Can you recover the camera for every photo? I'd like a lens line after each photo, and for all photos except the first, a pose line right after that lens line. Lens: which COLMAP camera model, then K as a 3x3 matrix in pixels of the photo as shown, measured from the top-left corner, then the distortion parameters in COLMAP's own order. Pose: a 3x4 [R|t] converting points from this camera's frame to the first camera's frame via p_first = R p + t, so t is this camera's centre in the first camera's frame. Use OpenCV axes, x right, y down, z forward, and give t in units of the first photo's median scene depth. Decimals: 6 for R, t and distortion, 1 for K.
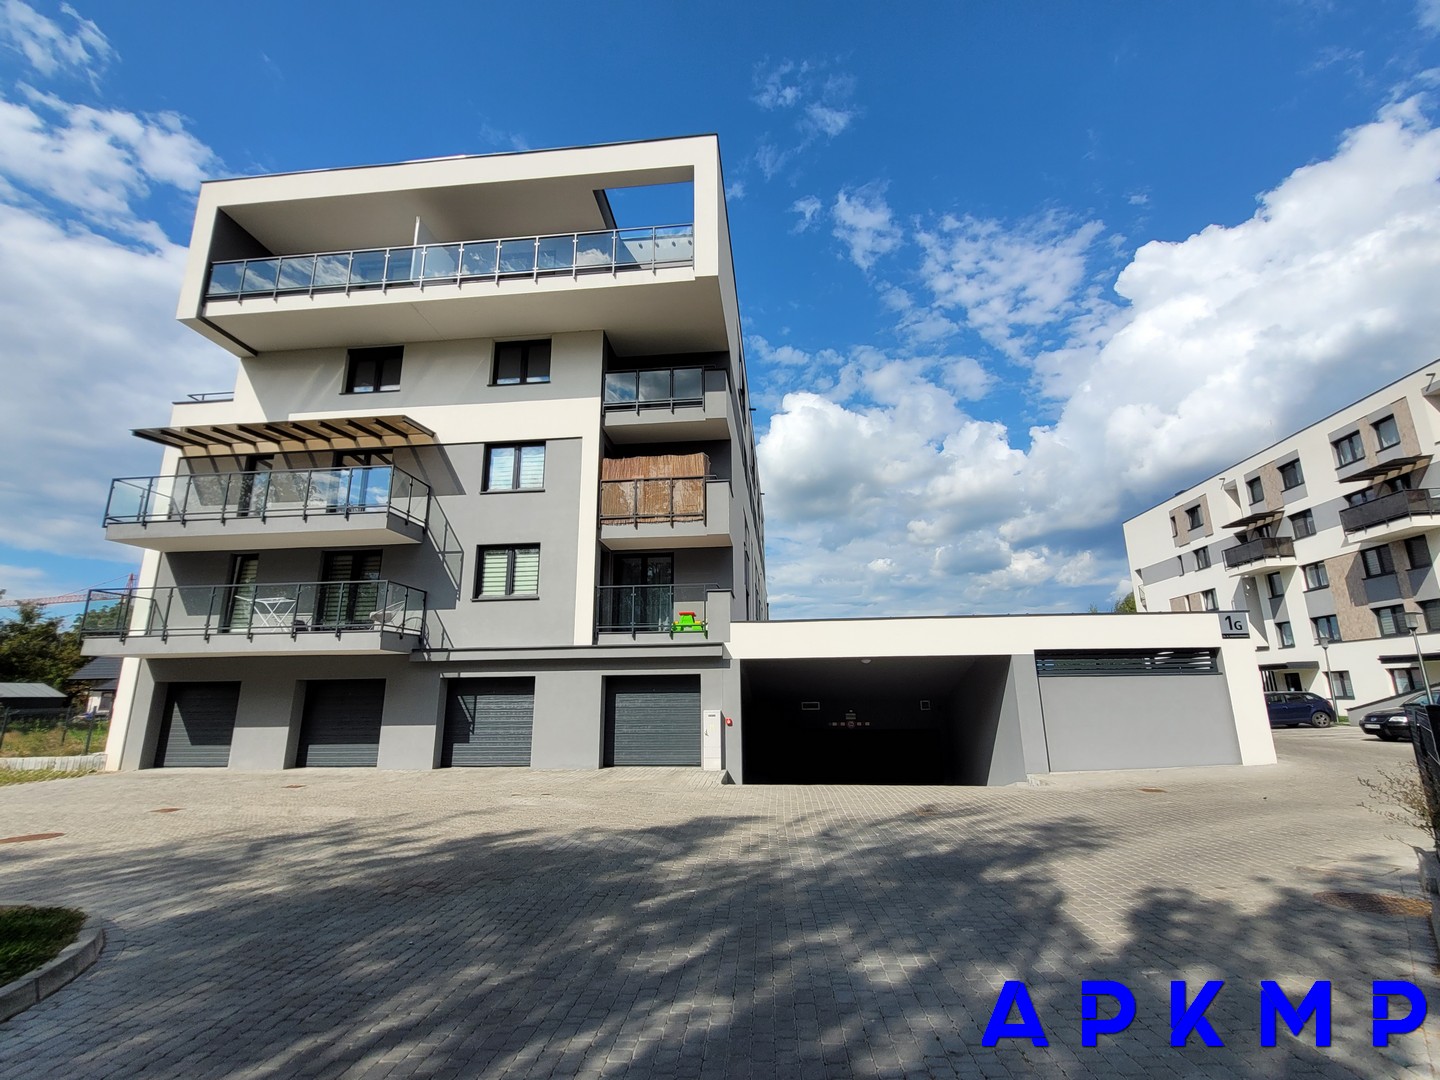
lens RADIAL K [[646.0, 0, 717.1], [0, 646.0, 545.7], [0, 0, 1]] dist [-0.001198, -0.000172]
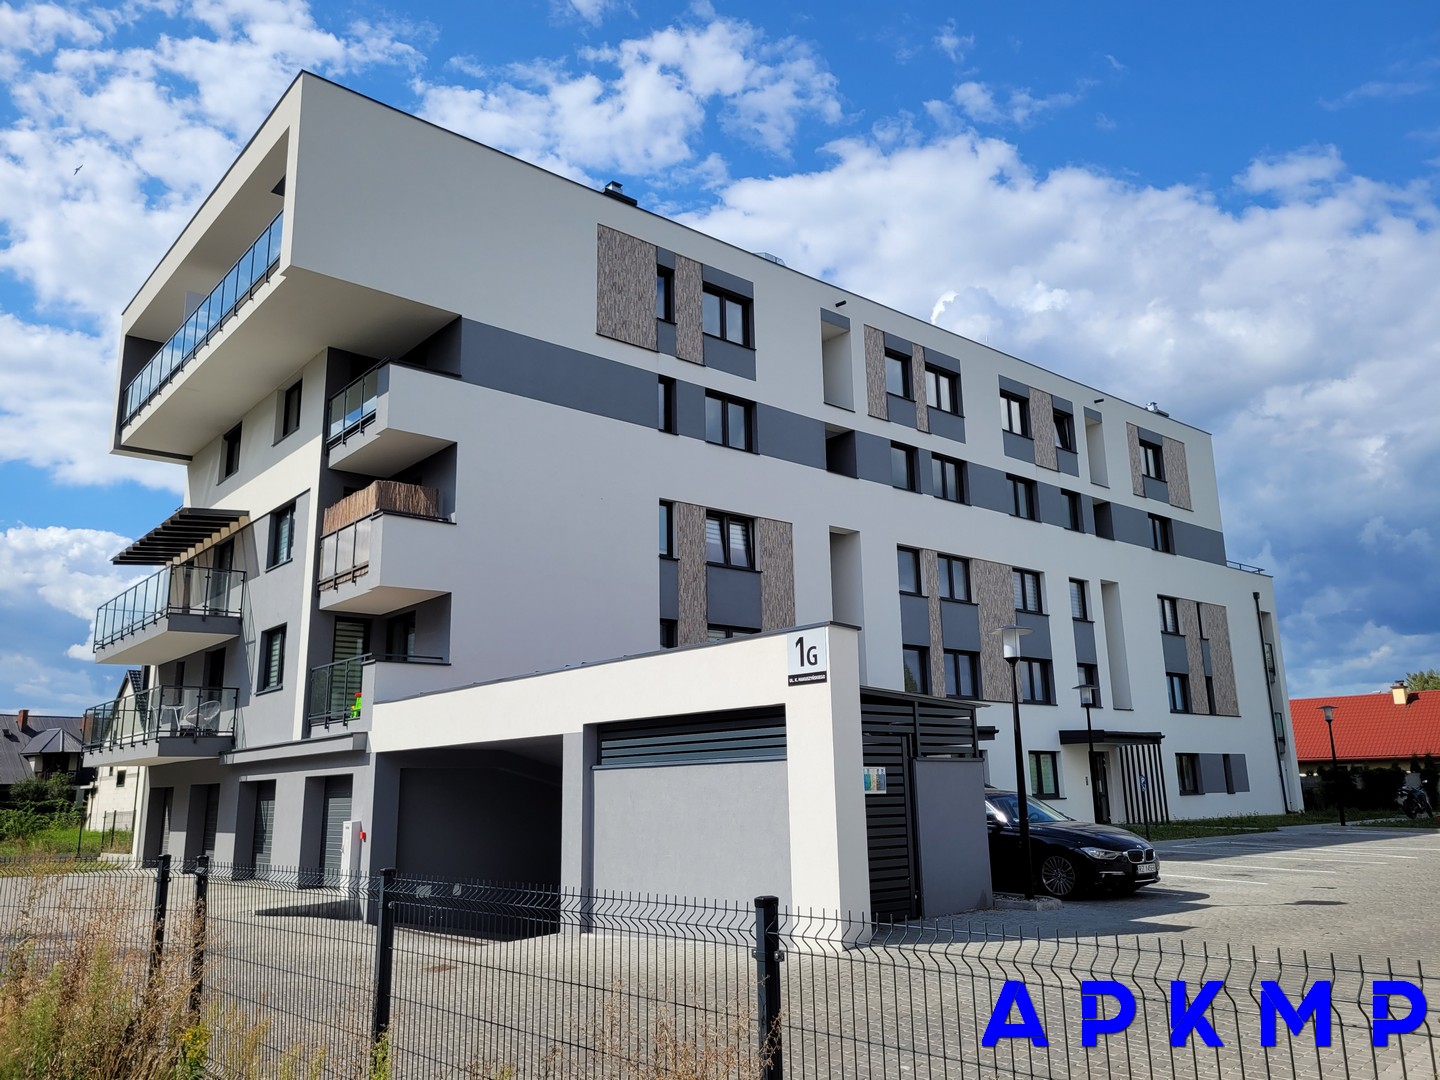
lens RADIAL K [[1086.7, 0, 720.0], [0, 1086.7, 540.0], [0, 0, 1]] dist [0.046380, 0.000862]
pose [[0.718799, -0.158778, -0.676843, 1.100888], [0.170642, 0.984082, -0.049632, 0.057741], [0.673950, -0.079823, 0.734452, 0.319965]]
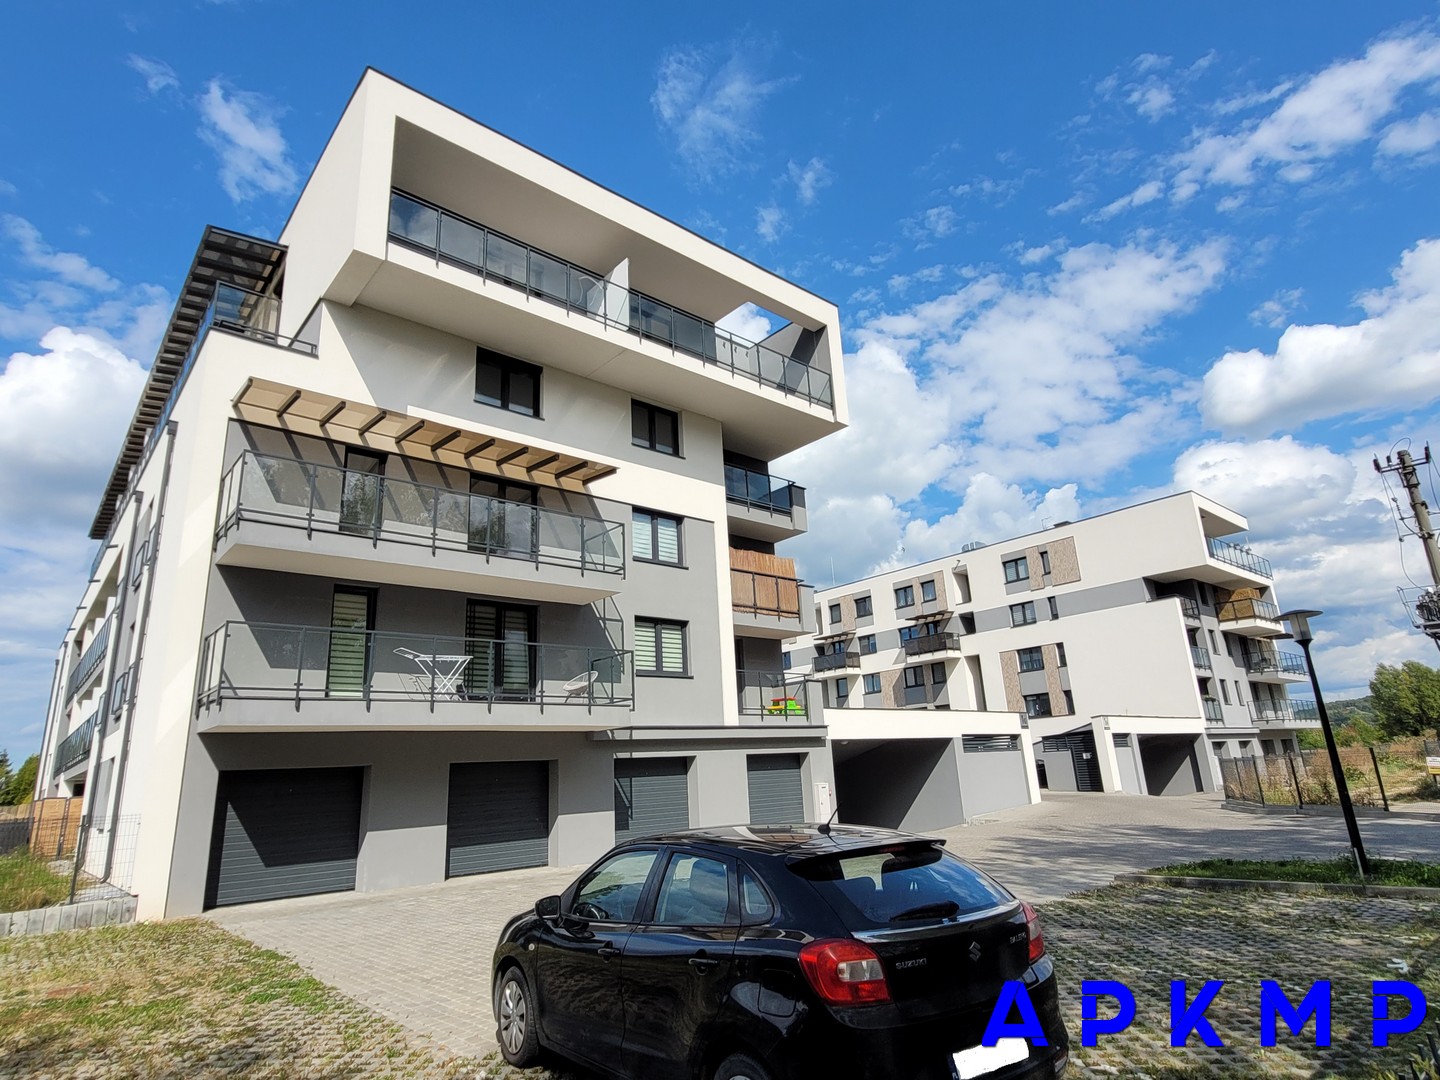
lens RADIAL K [[805.2, 0, 719.1], [0, 805.2, 547.3], [0, 0, 1]] dist [-0.003121, -0.001518]
pose [[0.683388, 0.175552, 0.708634, -1.105959], [-0.123018, 0.984469, -0.125251, 0.032354], [-0.719617, -0.001580, 0.694370, 0.094791]]
